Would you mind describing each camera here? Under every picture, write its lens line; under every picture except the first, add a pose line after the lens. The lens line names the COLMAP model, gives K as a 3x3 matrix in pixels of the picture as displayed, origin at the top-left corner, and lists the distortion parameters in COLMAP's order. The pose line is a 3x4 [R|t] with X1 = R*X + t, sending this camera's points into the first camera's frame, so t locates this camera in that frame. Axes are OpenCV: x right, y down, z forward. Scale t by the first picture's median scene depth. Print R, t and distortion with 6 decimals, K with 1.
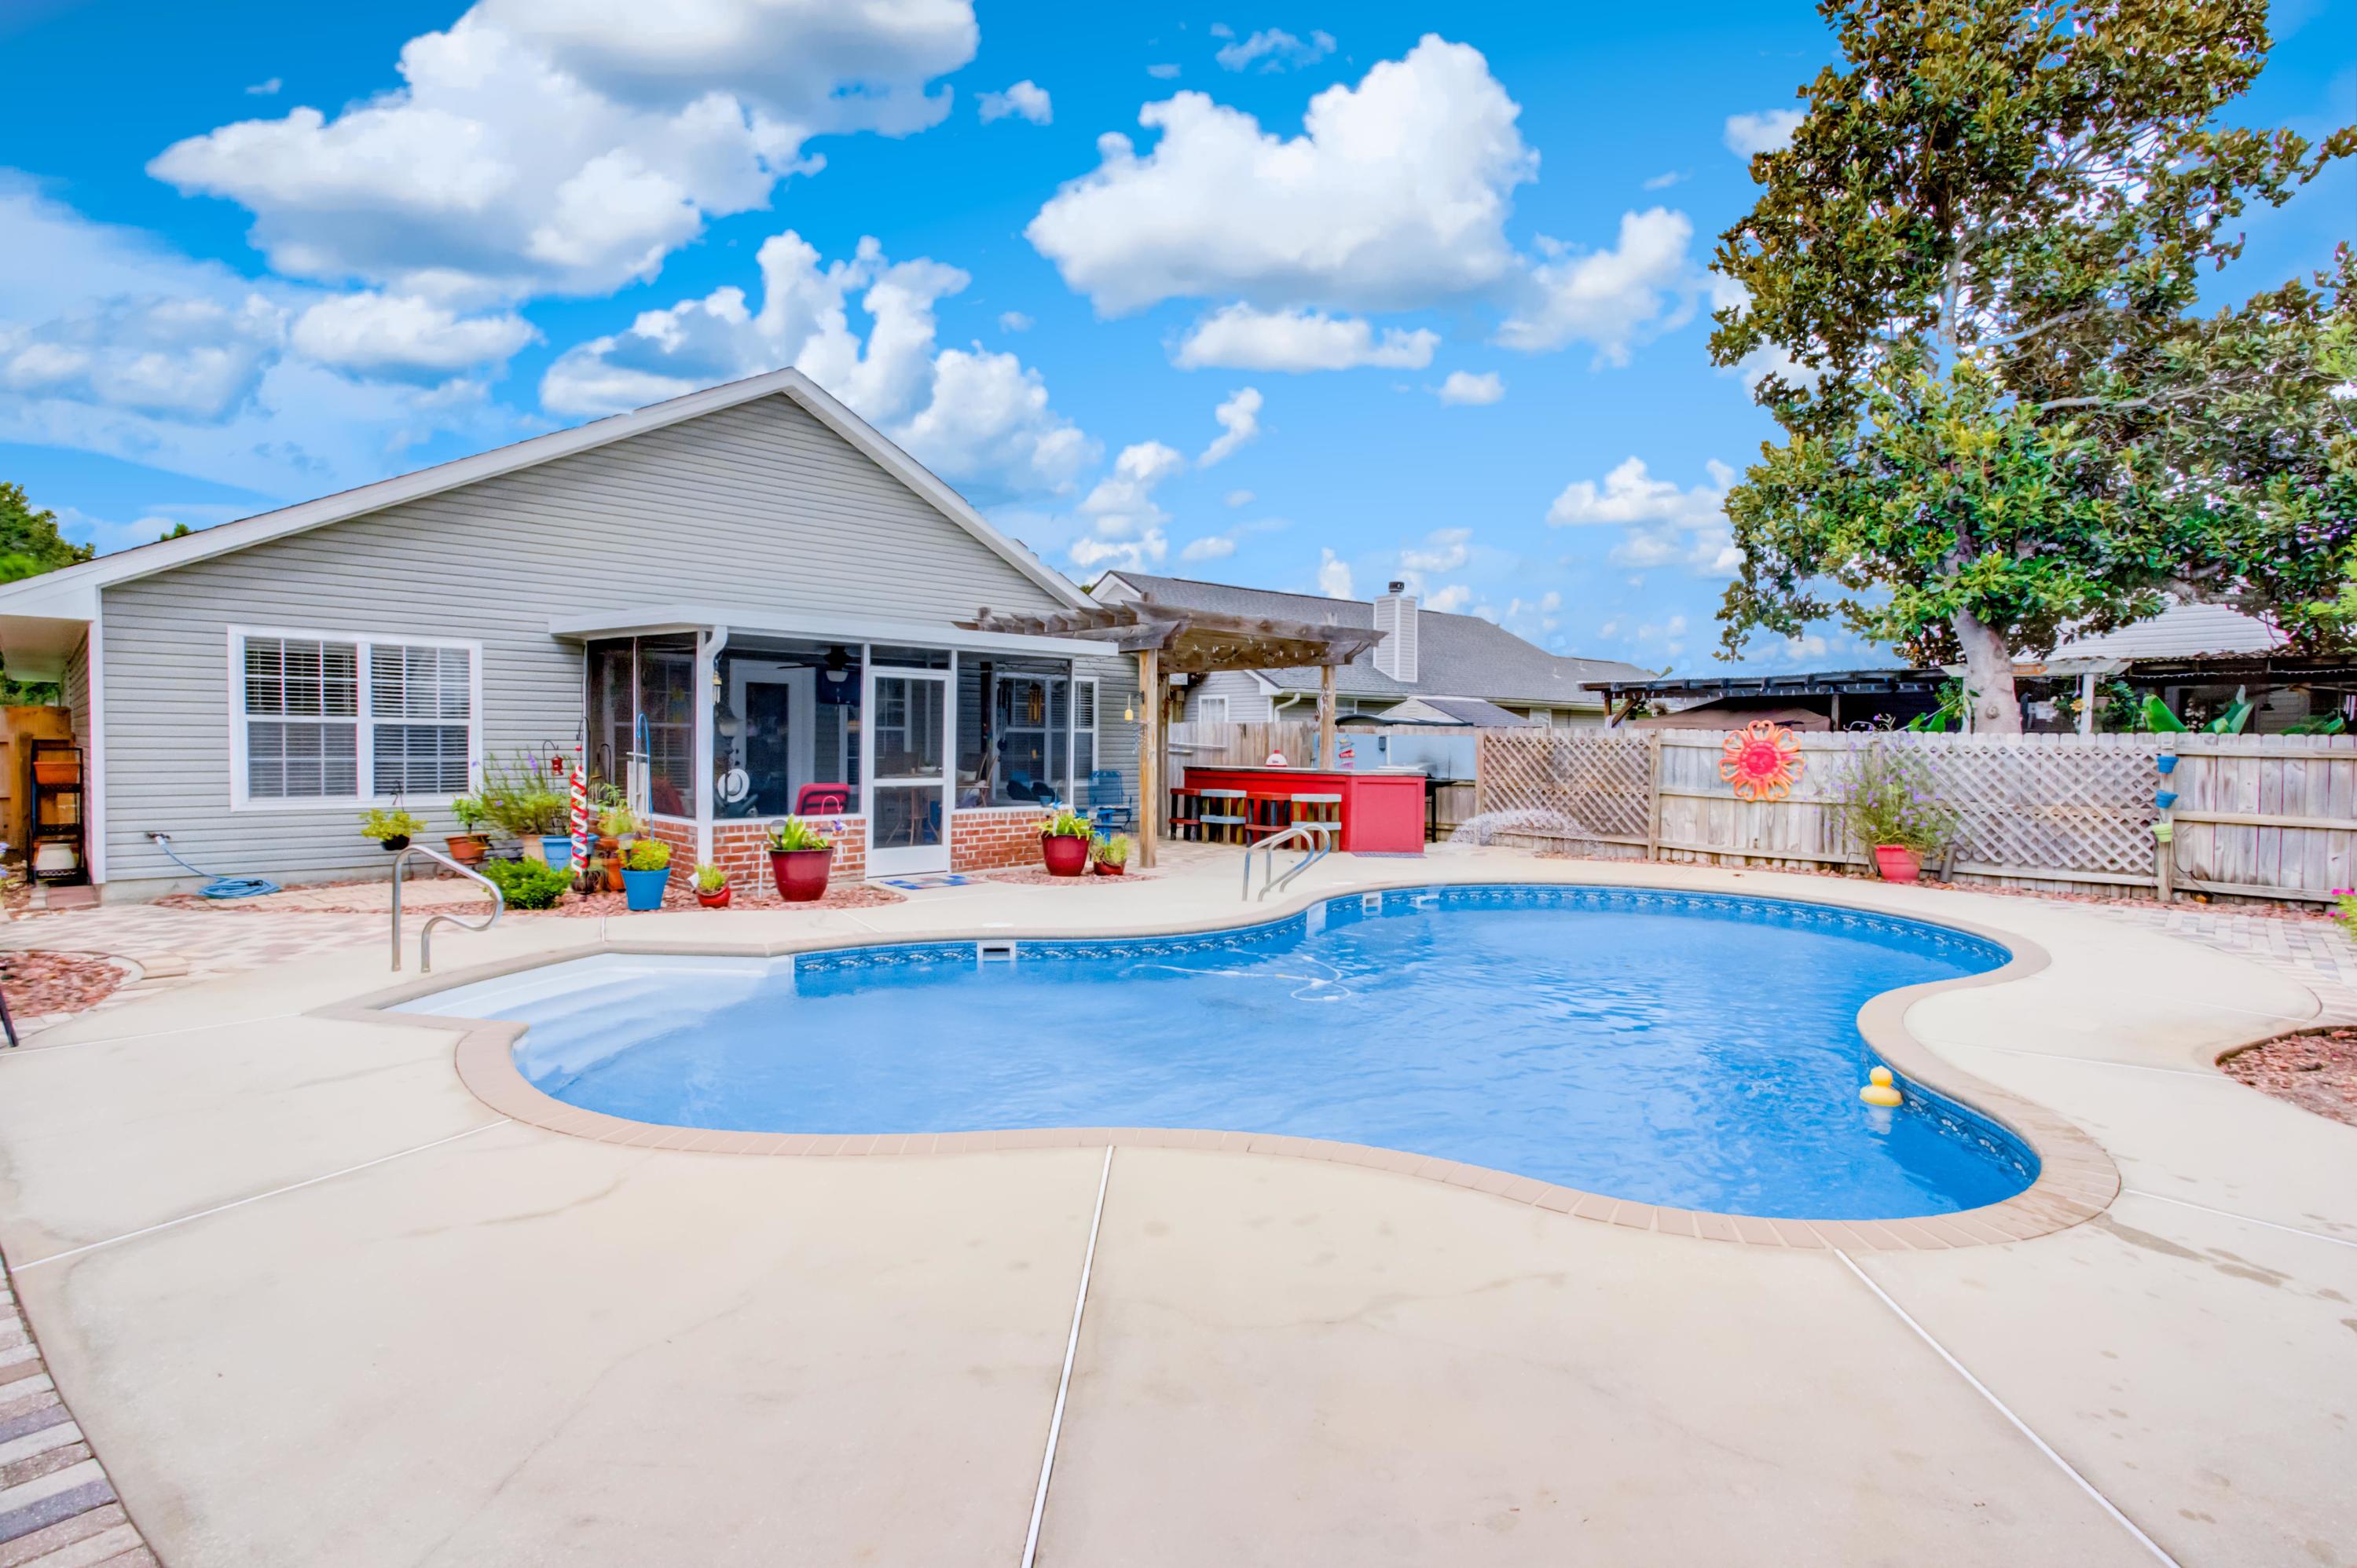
lens RADIAL K [[1142.5, 0, 1232.7], [0, 1142.5, 778.3], [0, 0, 1]] dist [0.000302, 0.000357]
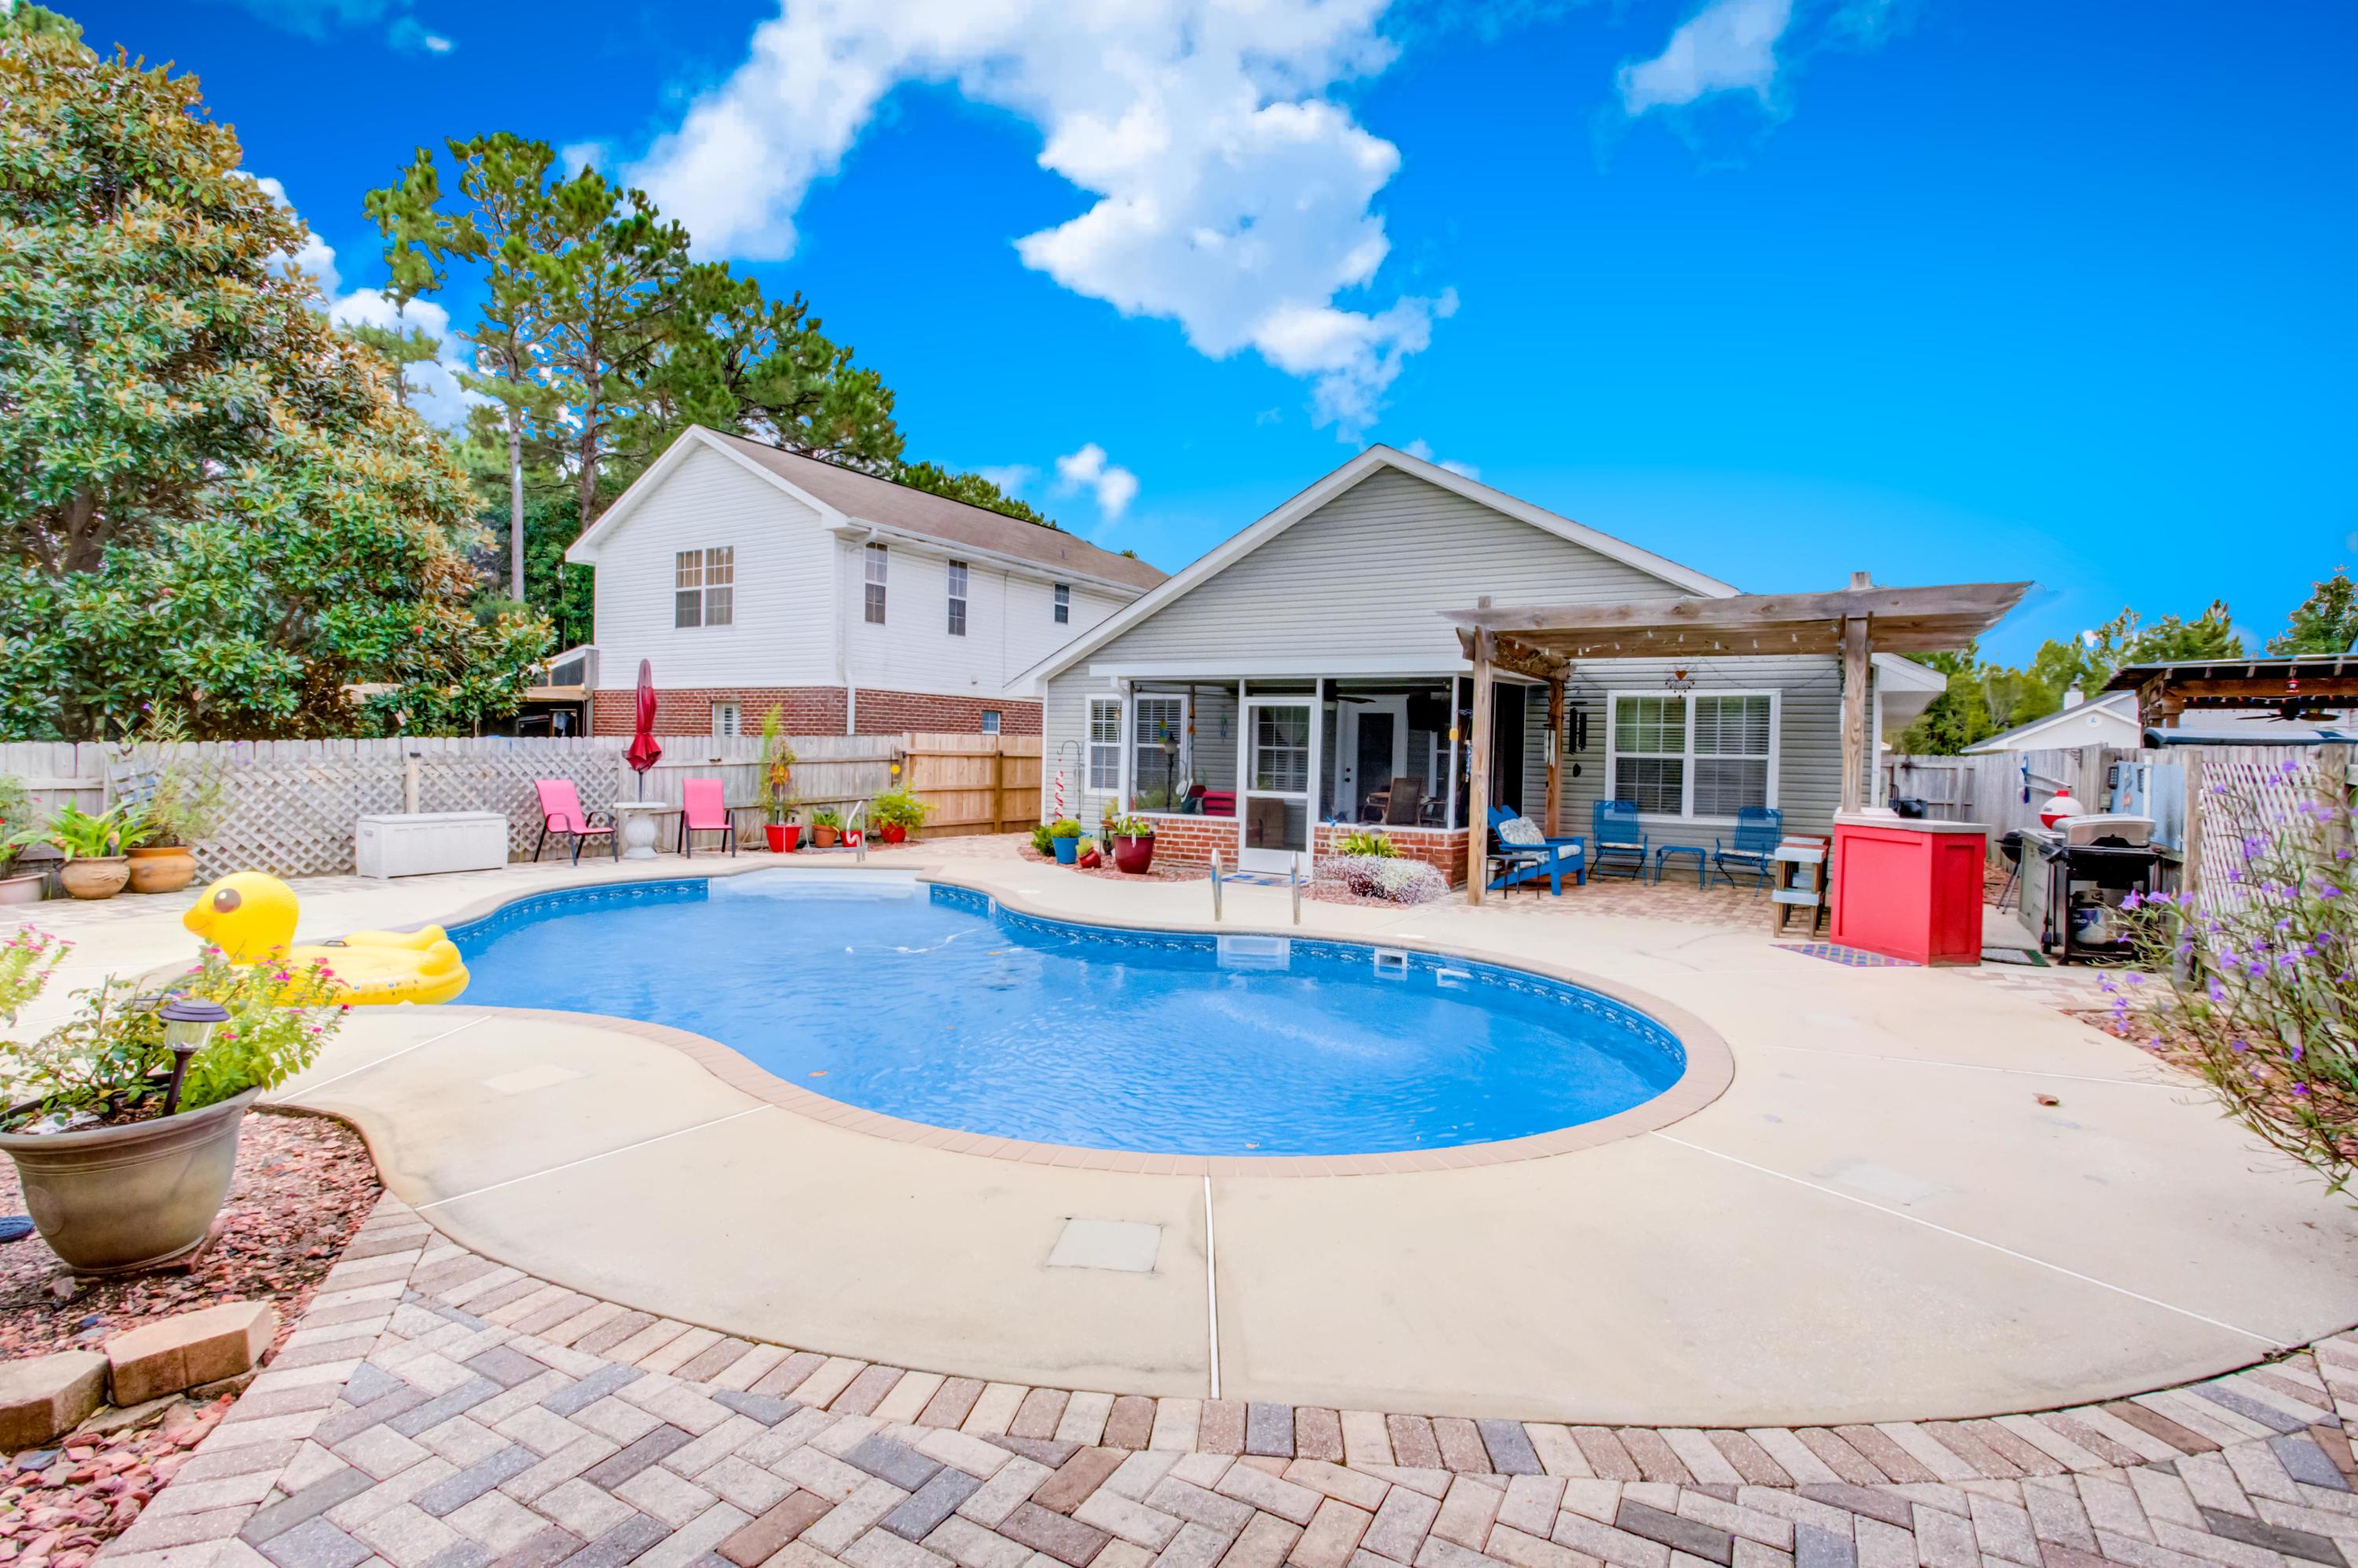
lens RADIAL K [[1121.7, 0, 1179.0], [0, 1121.7, 784.0], [0, 0, 1]] dist [-0.005773, 0.000609]
pose [[0.226261, 0.024576, -0.973757, 0.838503], [-0.054118, 0.998455, 0.012624, -0.017075], [0.972562, 0.049841, 0.227241, 0.663014]]
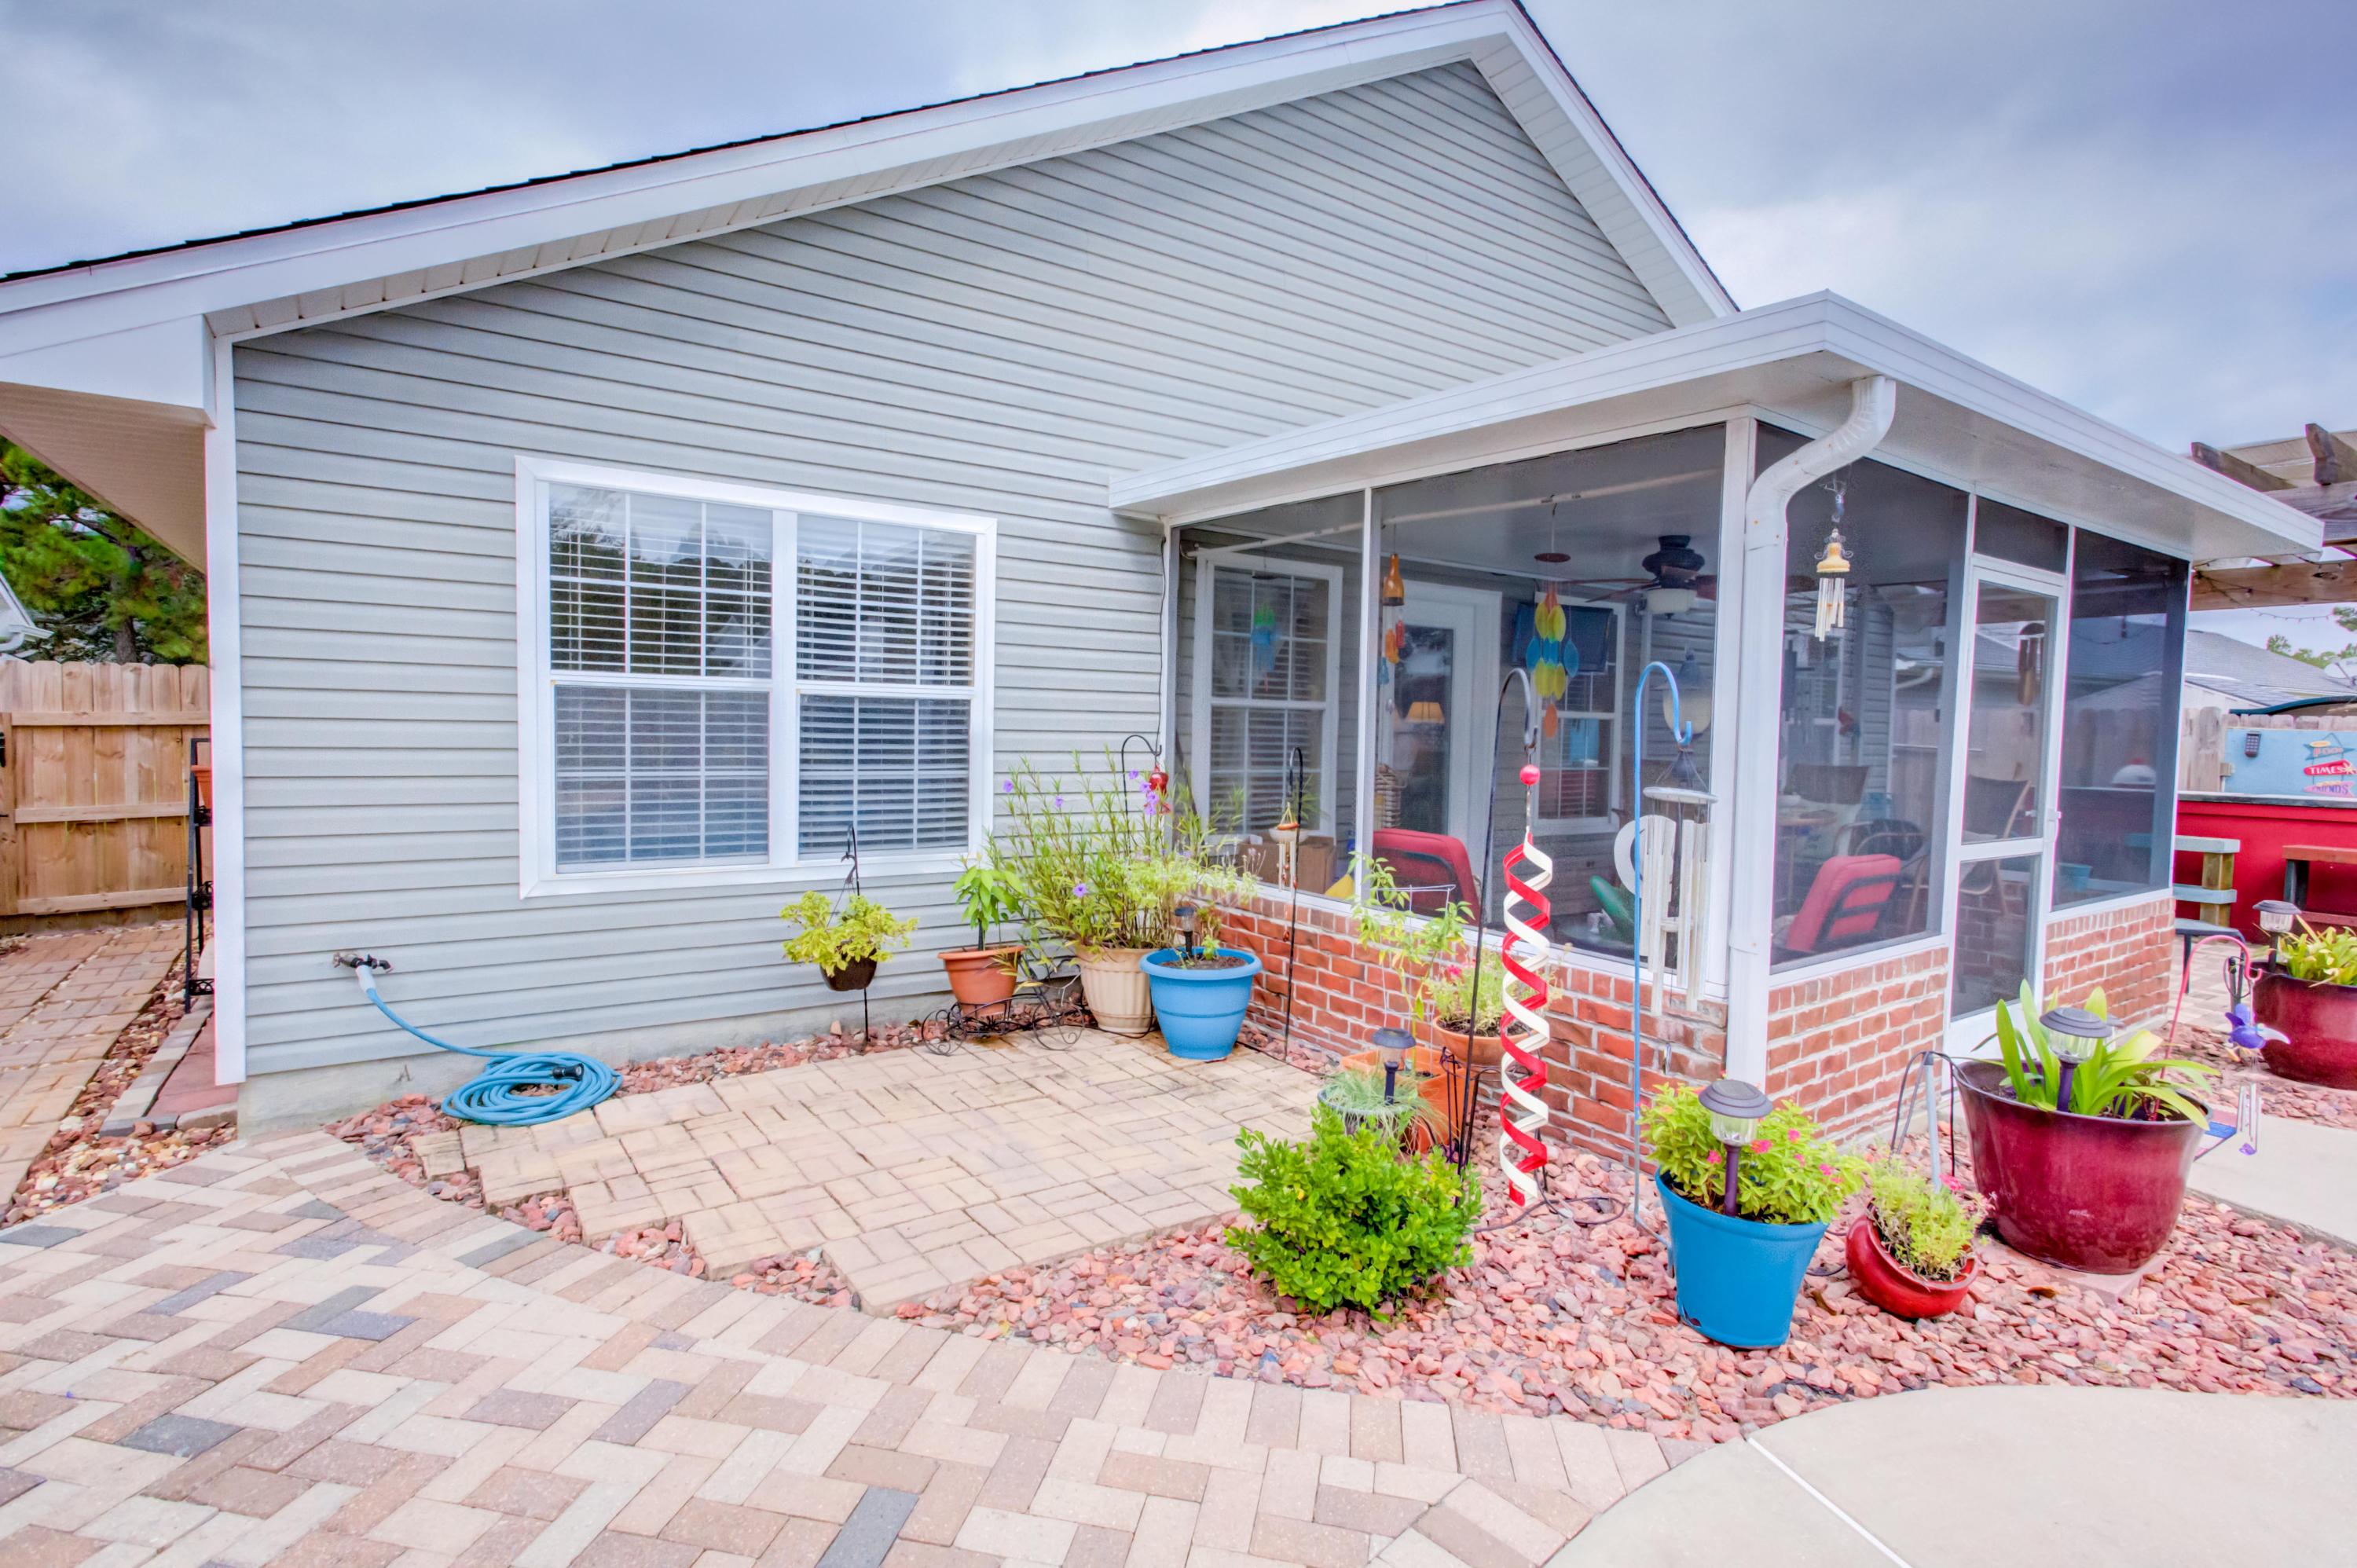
lens RADIAL K [[1121.1, 0, 1178.5], [0, 1121.1, 784.0], [0, 0, 1]] dist [-0.005773, 0.000609]
pose [[0.975186, 0.020924, -0.220398, -0.488719], [-0.017119, 0.999670, 0.019159, -0.022392], [0.220726, -0.014910, 0.975222, 0.580036]]
